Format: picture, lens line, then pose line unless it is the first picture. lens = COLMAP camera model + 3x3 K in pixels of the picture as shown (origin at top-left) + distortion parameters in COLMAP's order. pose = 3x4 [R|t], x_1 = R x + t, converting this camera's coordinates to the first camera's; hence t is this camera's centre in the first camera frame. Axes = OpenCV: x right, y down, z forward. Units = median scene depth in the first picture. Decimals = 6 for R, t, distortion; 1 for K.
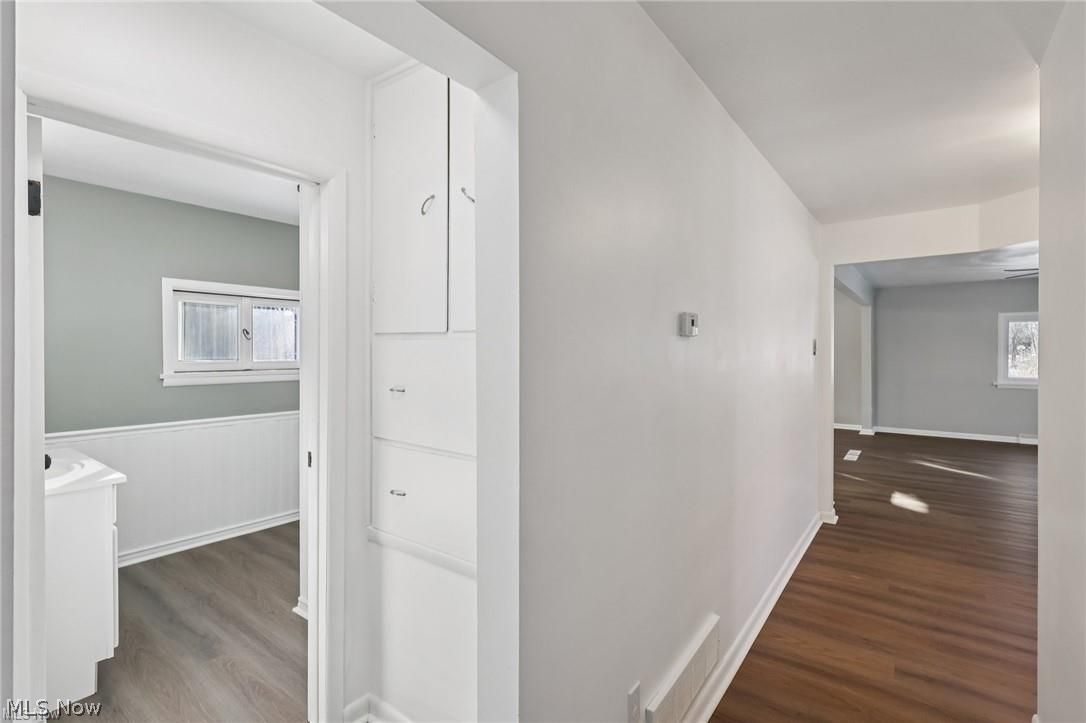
lens RADIAL K [[506.3, 0, 548.8], [0, 506.3, 355.5], [0, 0, 1]] dist [0.001933, 0.000084]
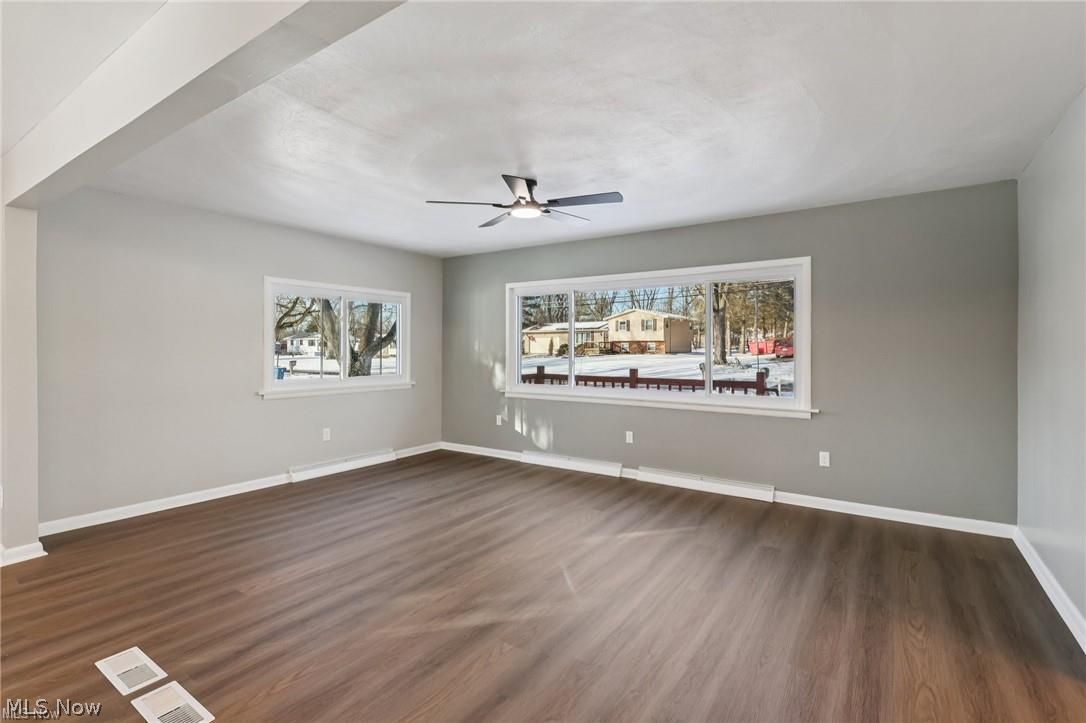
lens RADIAL K [[508.3, 0, 540.1], [0, 508.3, 349.0], [0, 0, 1]] dist [-0.001089, 0.000787]
pose [[-0.028526, -0.000682, 0.999593, 0.264683], [-0.000680, 1.000000, 0.000663, 0.003241], [-0.999593, -0.000661, -0.028526, 0.675947]]
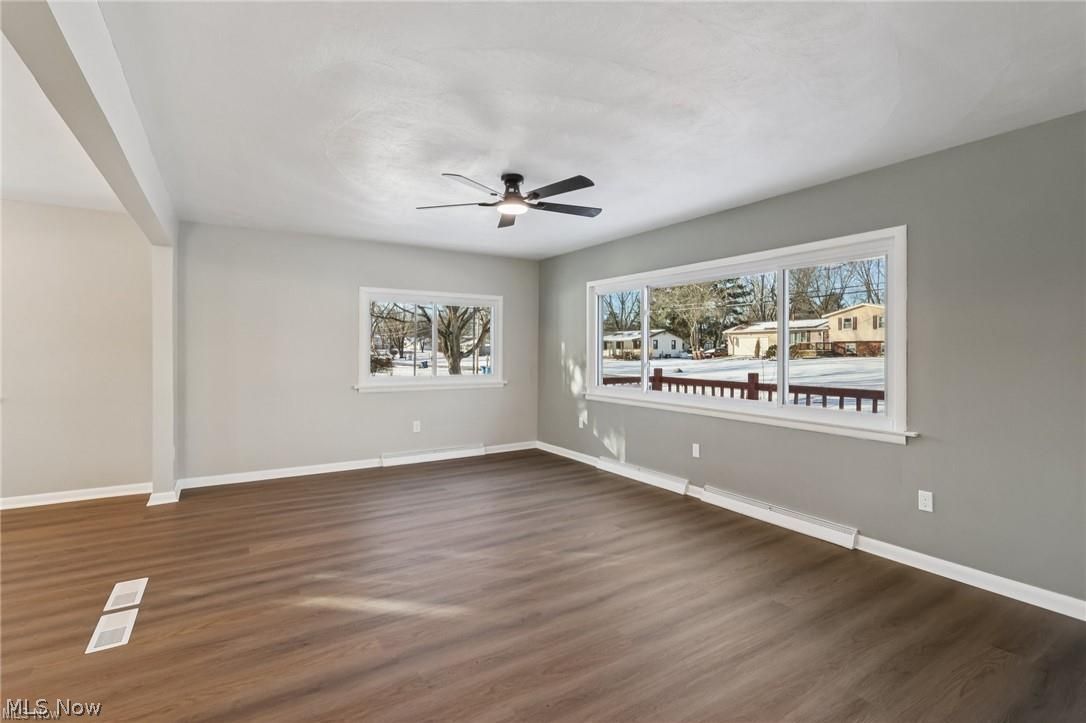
lens RADIAL K [[507.4, 0, 538.4], [0, 507.4, 354.6], [0, 0, 1]] dist [0.000686, 0.000522]
pose [[0.368934, -0.008111, 0.929420, 0.316534], [-0.002398, 0.999950, 0.009679, 0.003607], [-0.929453, -0.005800, 0.368896, 0.499835]]
